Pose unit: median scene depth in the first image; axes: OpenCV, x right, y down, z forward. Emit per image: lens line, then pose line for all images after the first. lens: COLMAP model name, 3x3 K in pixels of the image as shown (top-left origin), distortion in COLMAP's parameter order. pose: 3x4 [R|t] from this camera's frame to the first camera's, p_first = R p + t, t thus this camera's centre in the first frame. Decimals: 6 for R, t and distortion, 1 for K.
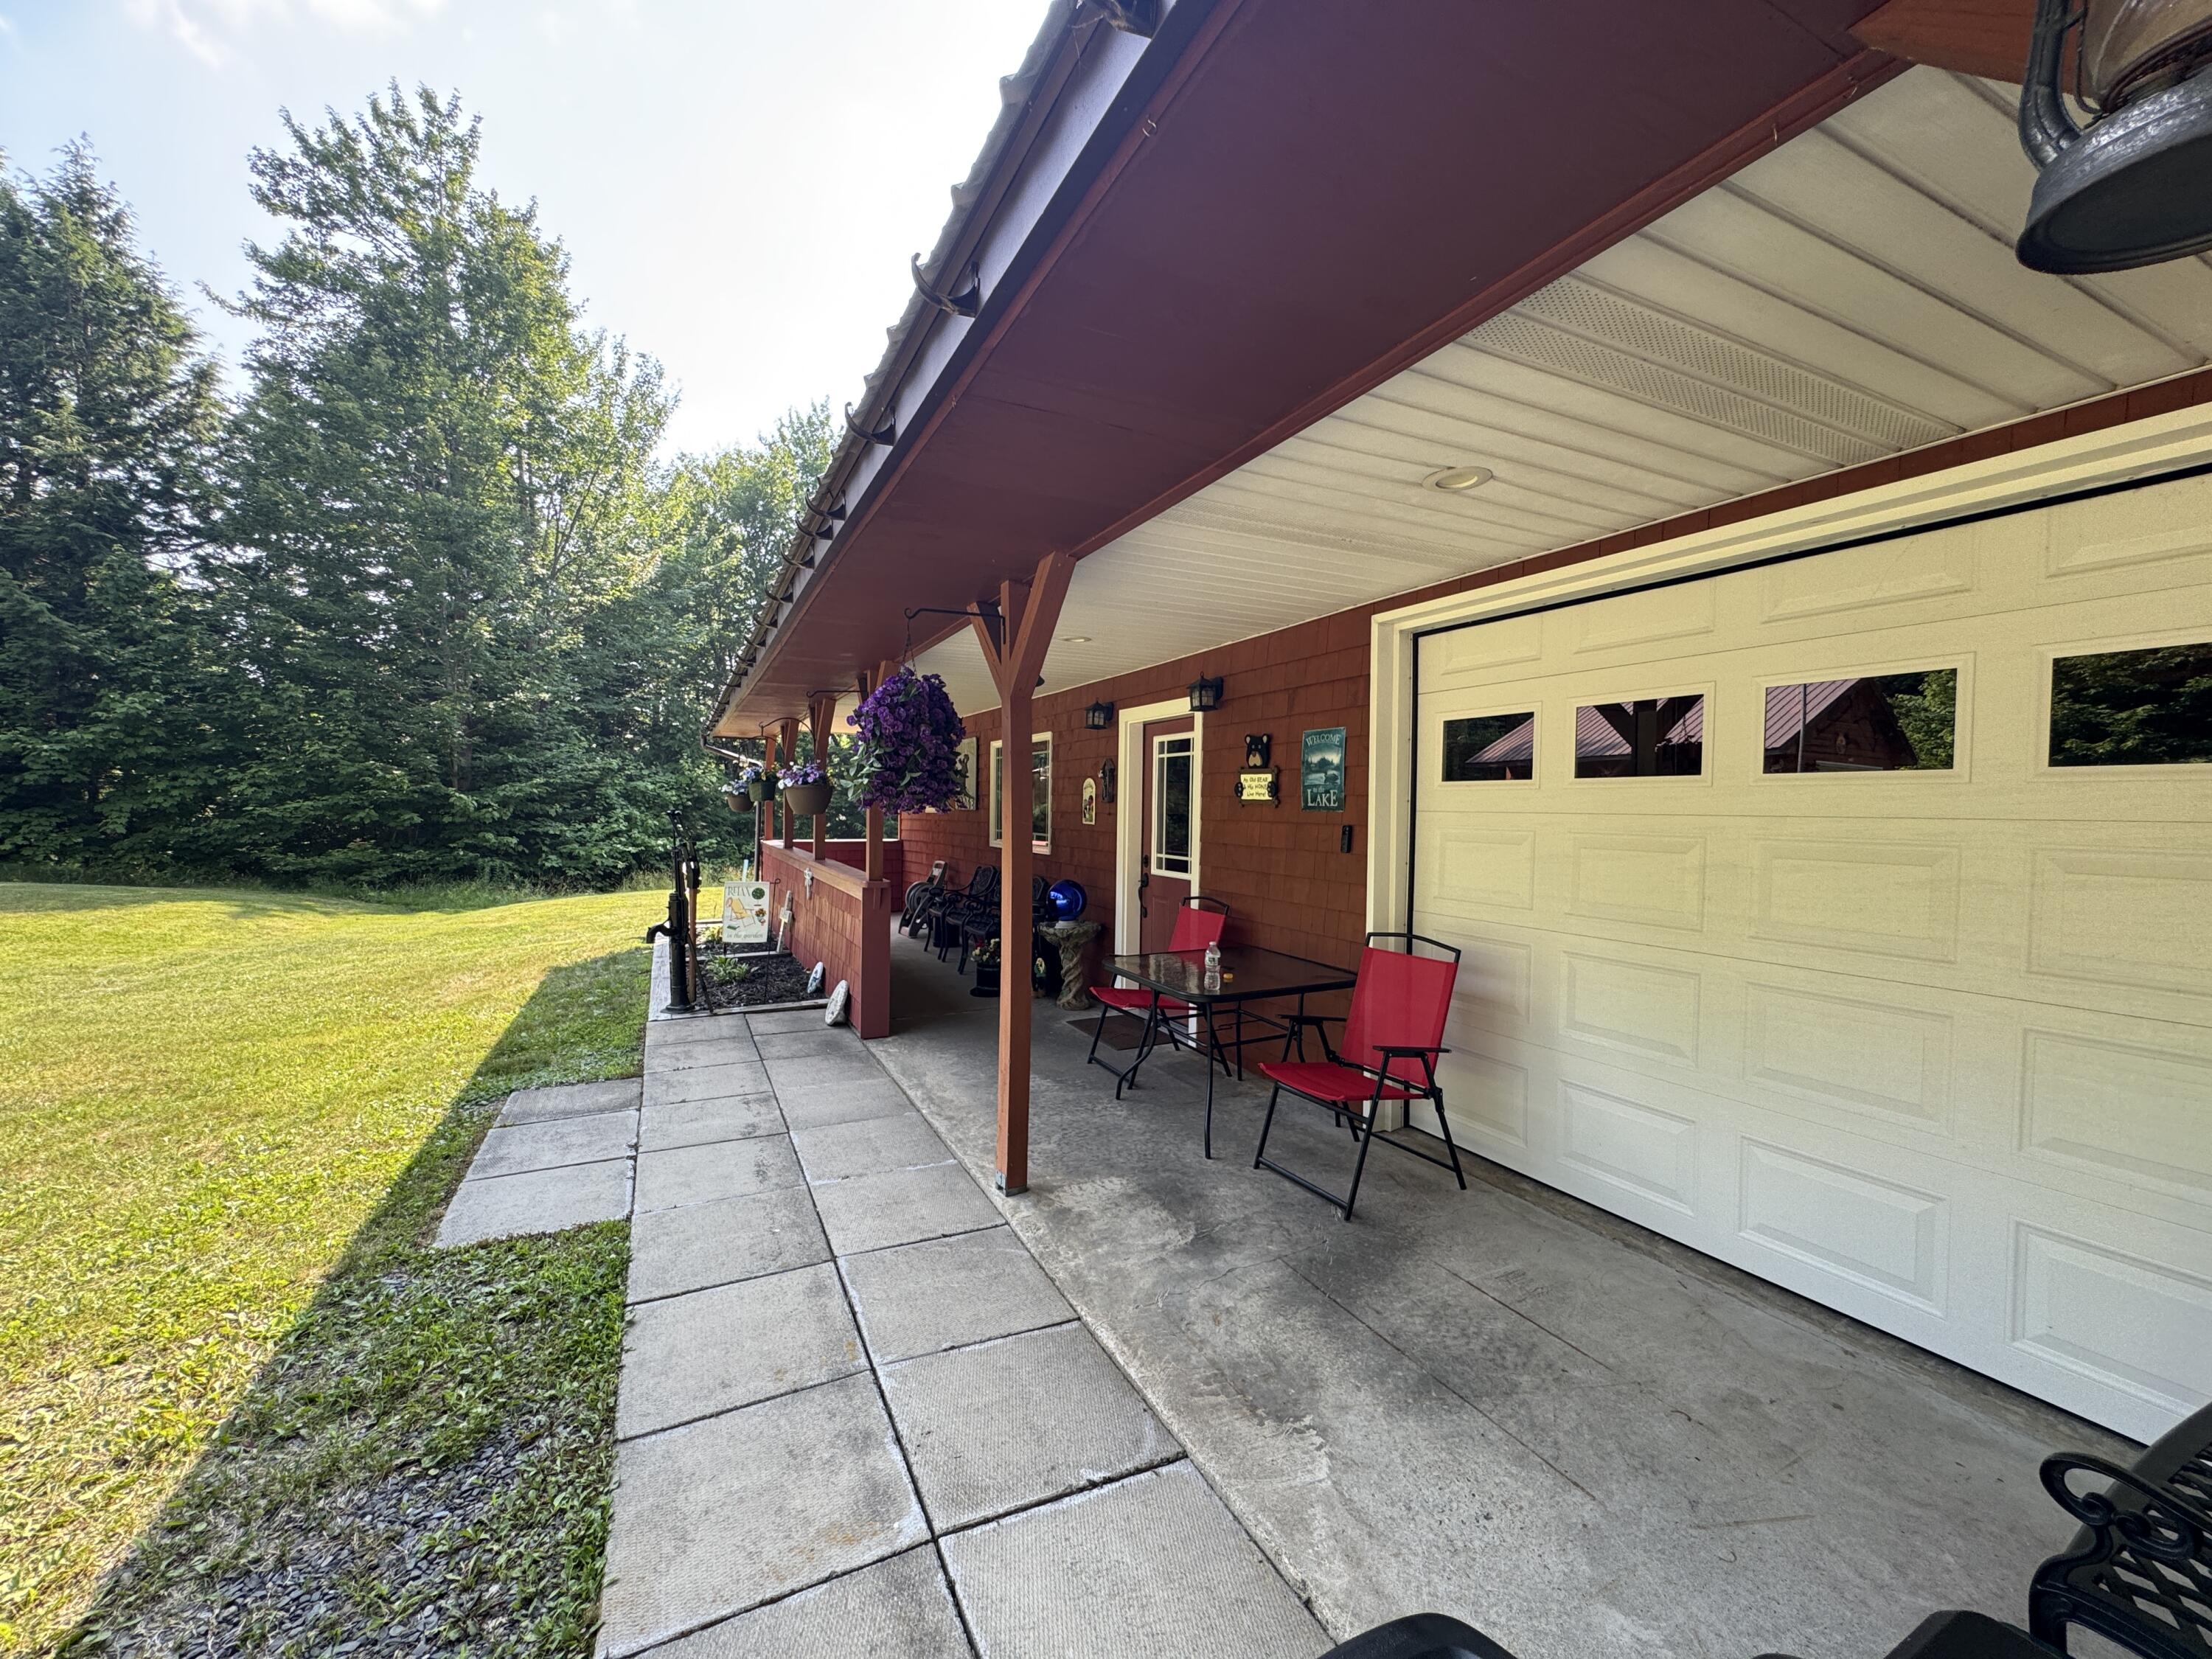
lens RADIAL K [[876.2, 0, 1102.3], [0, 876.2, 828.1], [0, 0, 1]] dist [-0.000957, -0.001171]
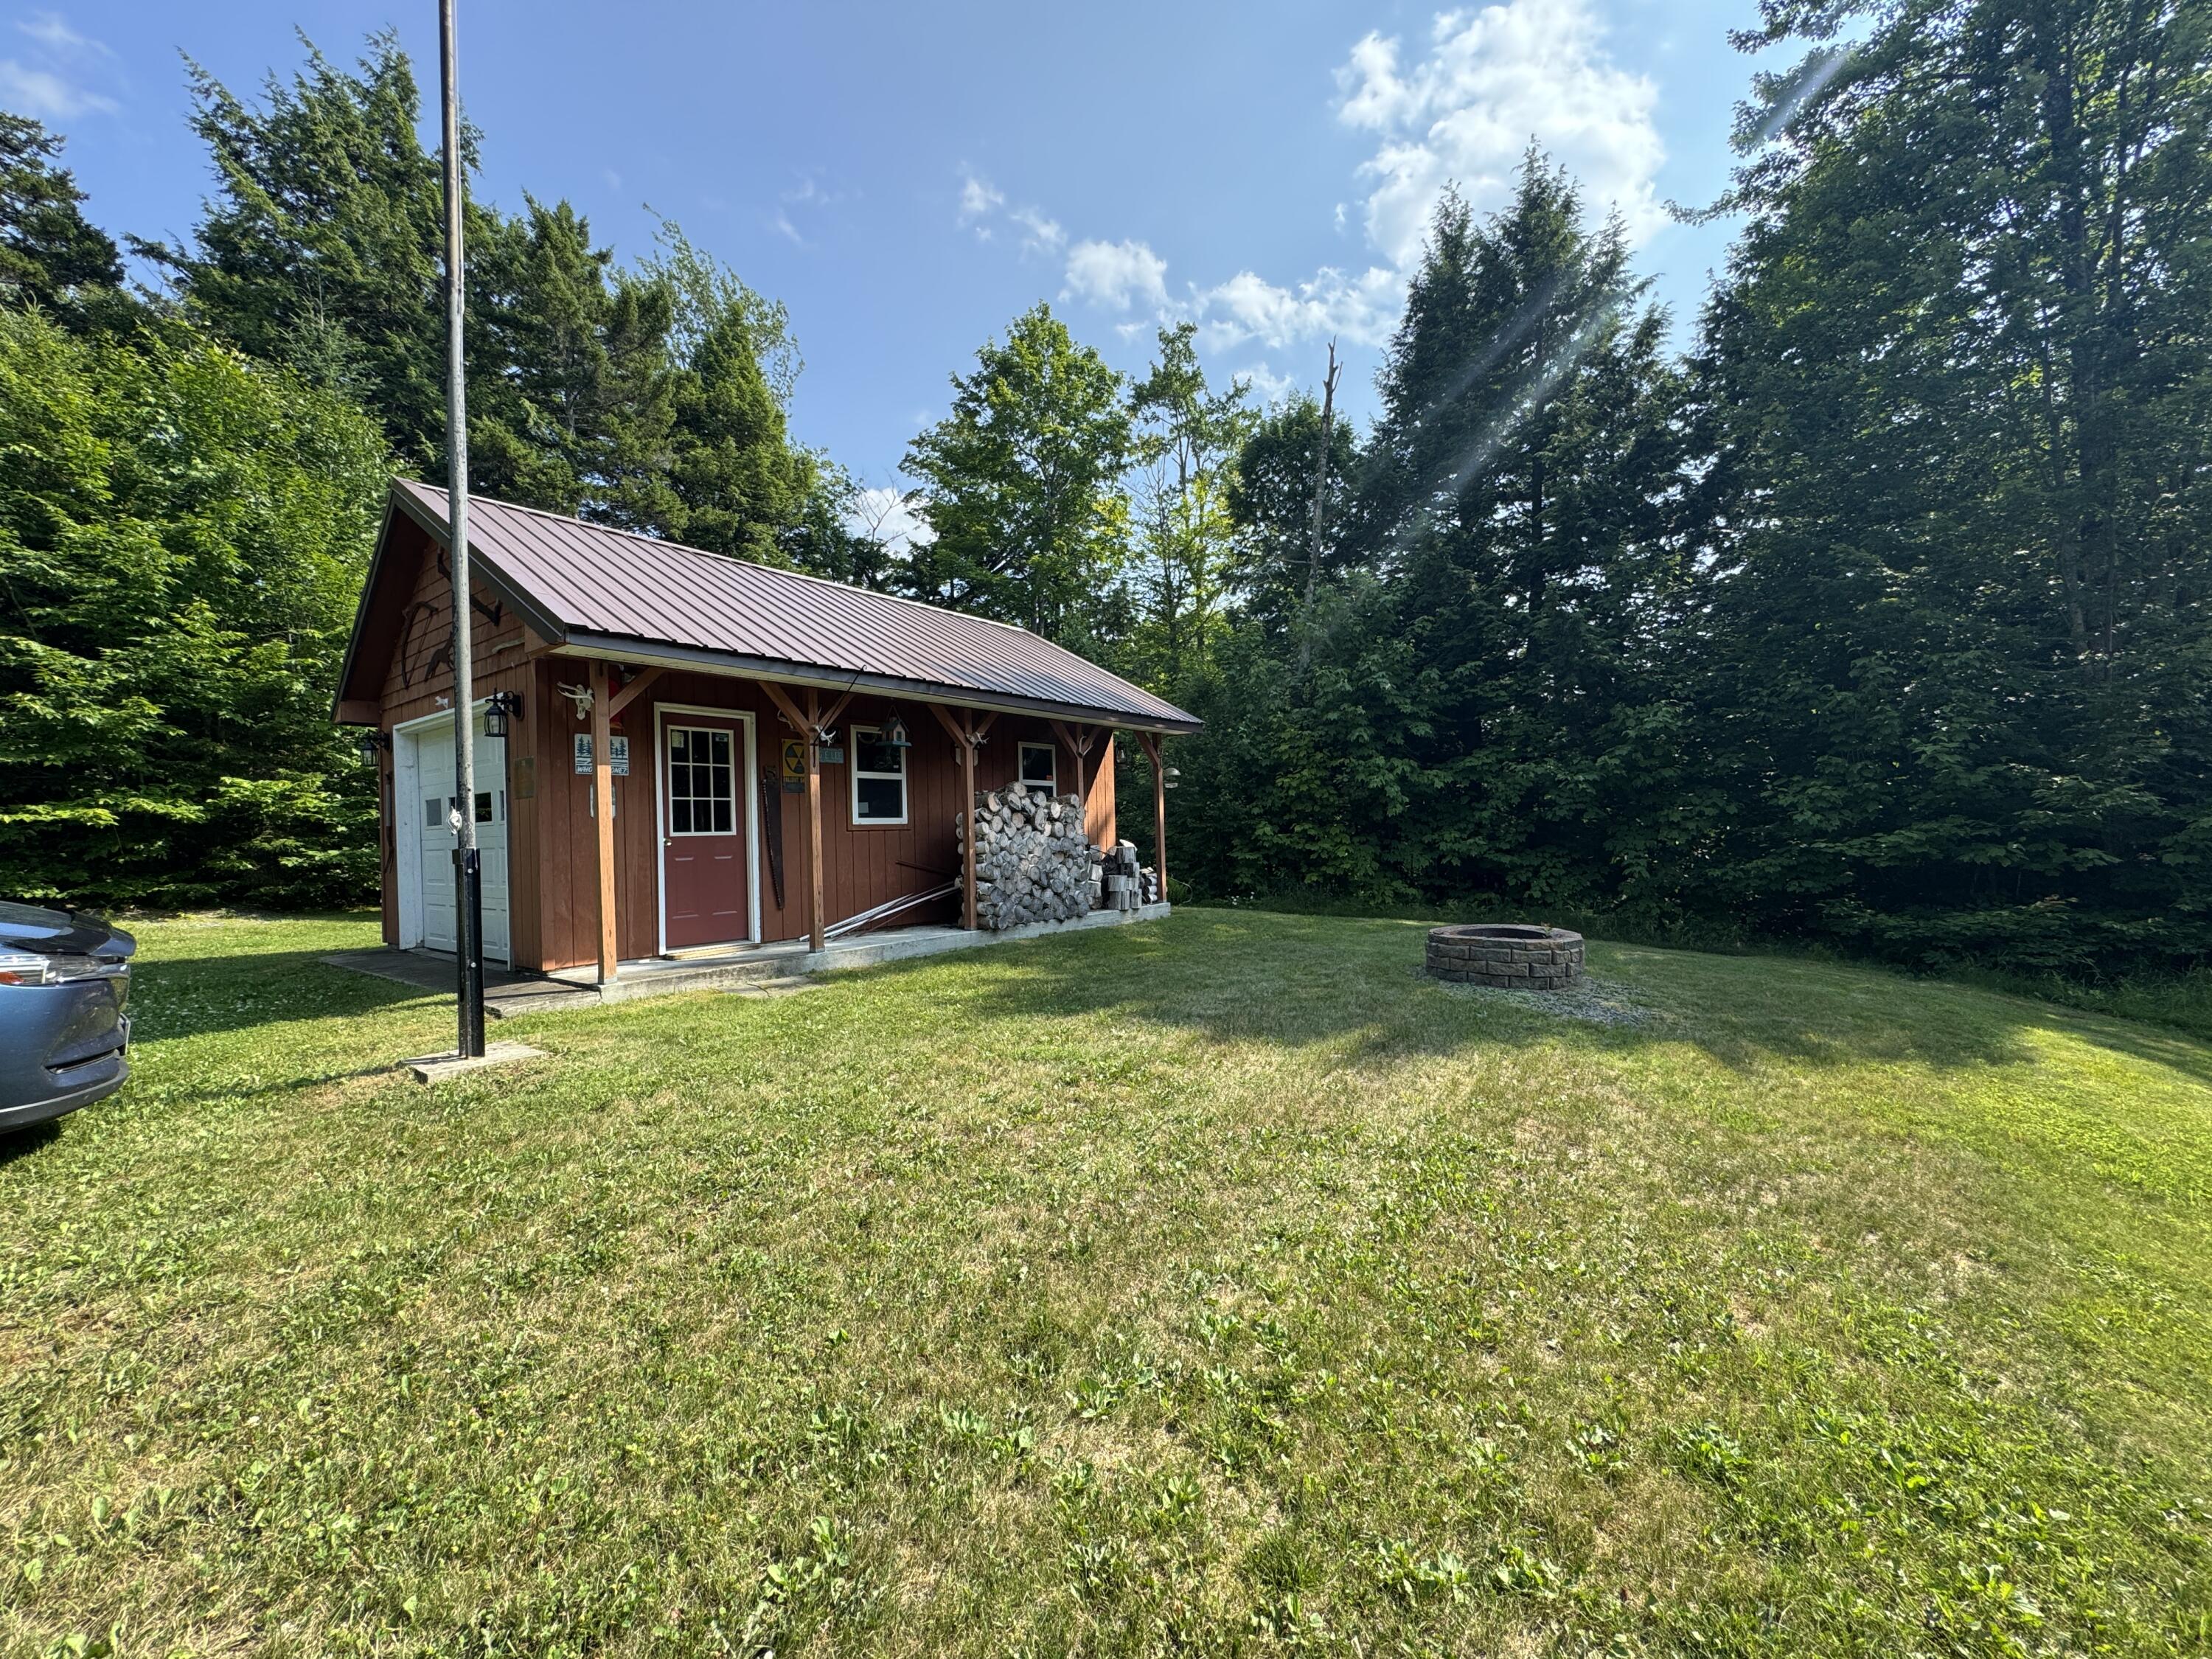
lens RADIAL K [[876.2, 0, 1104.0], [0, 876.2, 822.6], [0, 0, 1]] dist [-0.000957, -0.001171]
pose [[0.414409, -0.028352, -0.909649, -0.674421], [0.008612, 0.999592, -0.027232, -0.031499], [0.910050, 0.003451, 0.414484, 0.226714]]
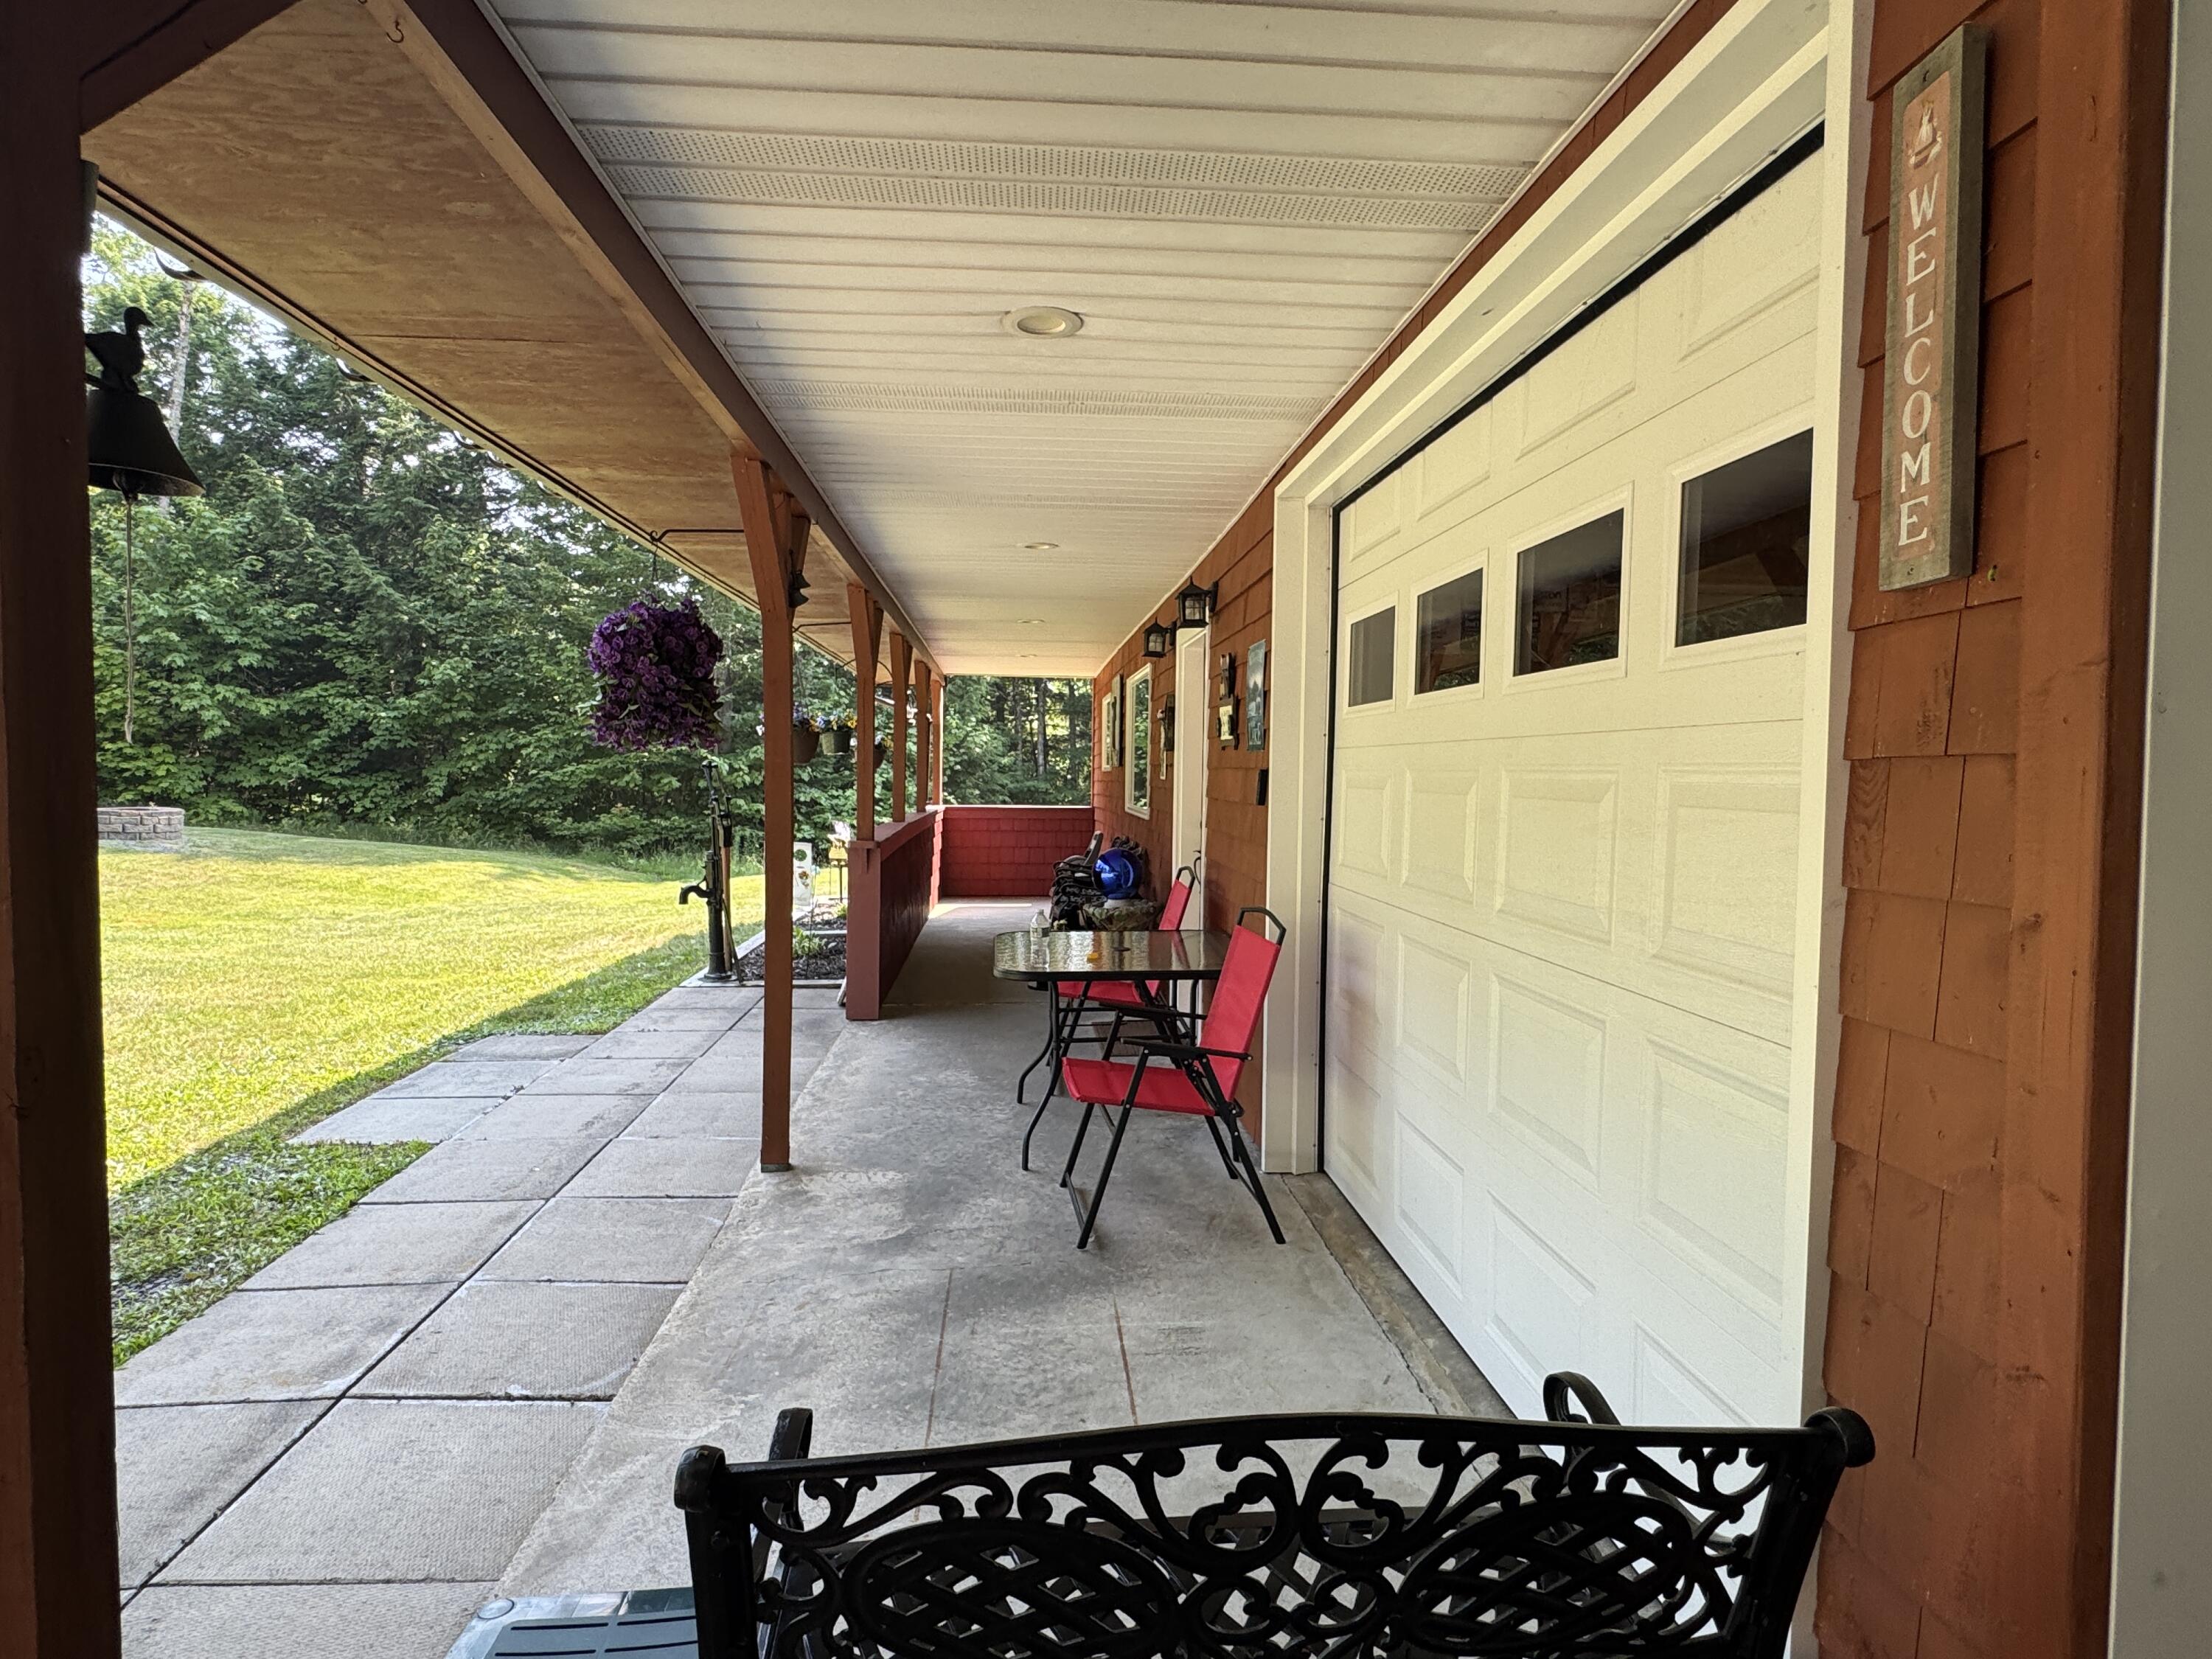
lens RADIAL K [[1184.0, 0, 1106.8], [0, 1184.0, 821.7], [0, 0, 1]] dist [-0.004027, 0.000414]
pose [[0.927623, 0.014233, -0.373246, 0.132334], [-0.008891, 0.999832, 0.016031, 0.006847], [0.373412, -0.011552, 0.927594, 0.000195]]
